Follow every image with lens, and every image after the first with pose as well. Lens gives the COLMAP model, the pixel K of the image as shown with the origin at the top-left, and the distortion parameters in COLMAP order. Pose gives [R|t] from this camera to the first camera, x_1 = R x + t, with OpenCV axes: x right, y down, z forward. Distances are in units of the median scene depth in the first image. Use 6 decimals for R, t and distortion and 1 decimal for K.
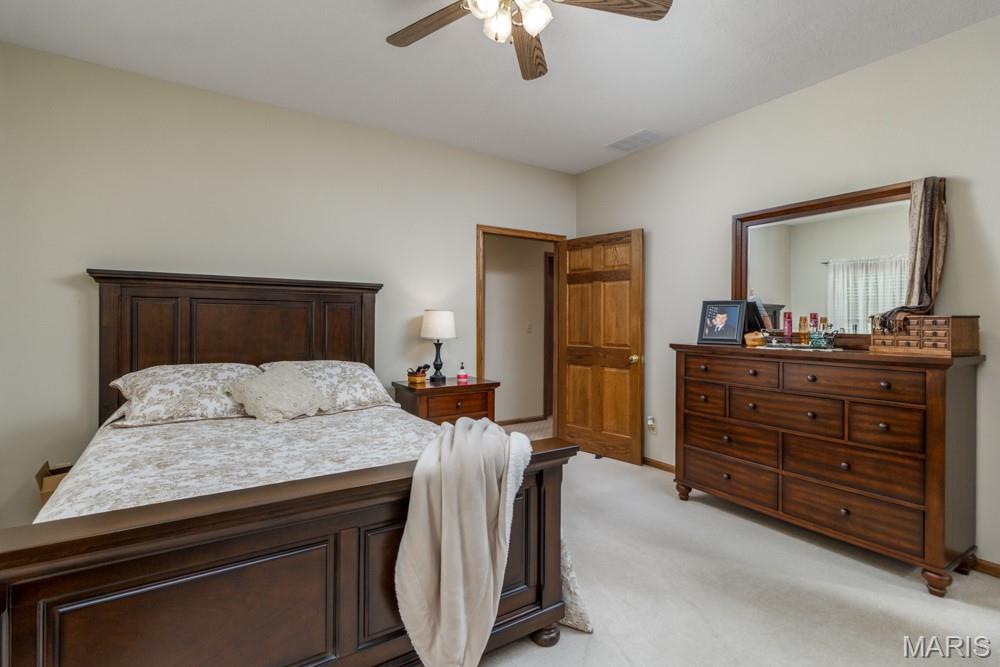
lens RADIAL K [[476.3, 0, 495.7], [0, 476.3, 327.6], [0, 0, 1]] dist [0.001265, 0.001517]
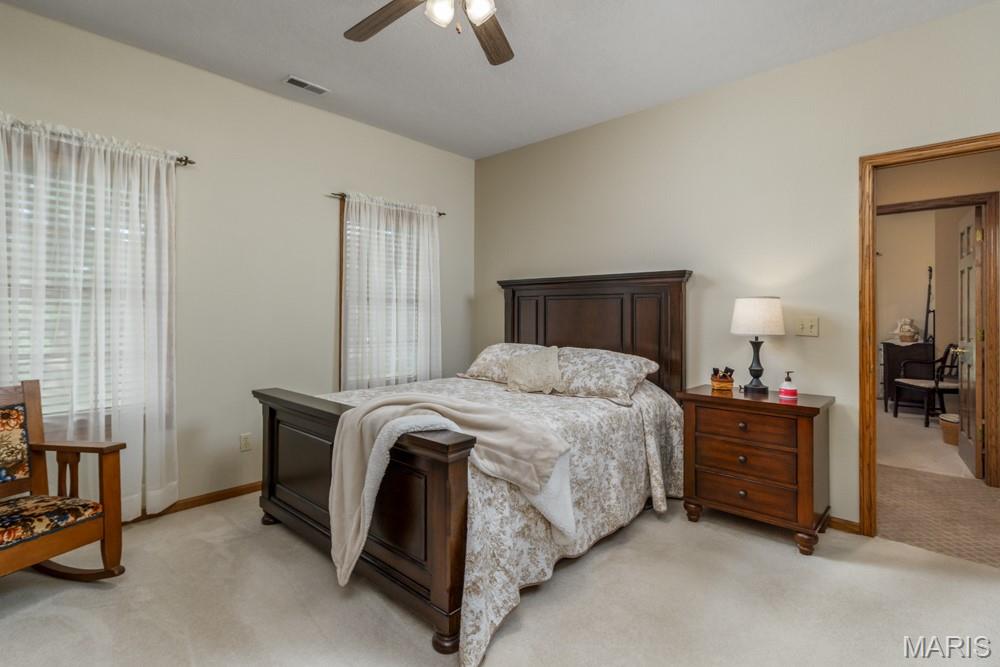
lens RADIAL K [[476.3, 0, 496.0], [0, 476.3, 315.3], [0, 0, 1]] dist [0.001265, 0.001517]
pose [[0.230781, 0.000697, -0.973005, 0.511455], [-0.012282, 0.999922, -0.002197, -0.001720], [0.972928, 0.012457, 0.230772, 0.431561]]
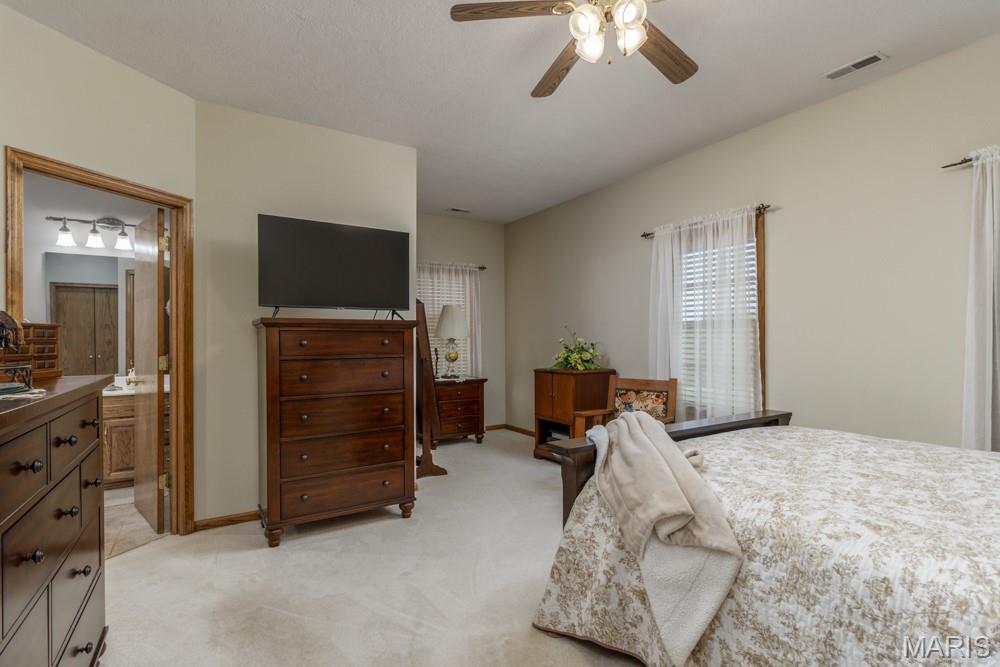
lens RADIAL K [[476.3, 0, 502.2], [0, 476.3, 338.2], [0, 0, 1]] dist [0.001265, 0.001517]
pose [[-0.999568, 0.006488, 0.028674, 0.122737], [0.006601, 0.999971, 0.003845, -0.005497], [-0.028648, 0.004032, -0.999581, 1.026518]]
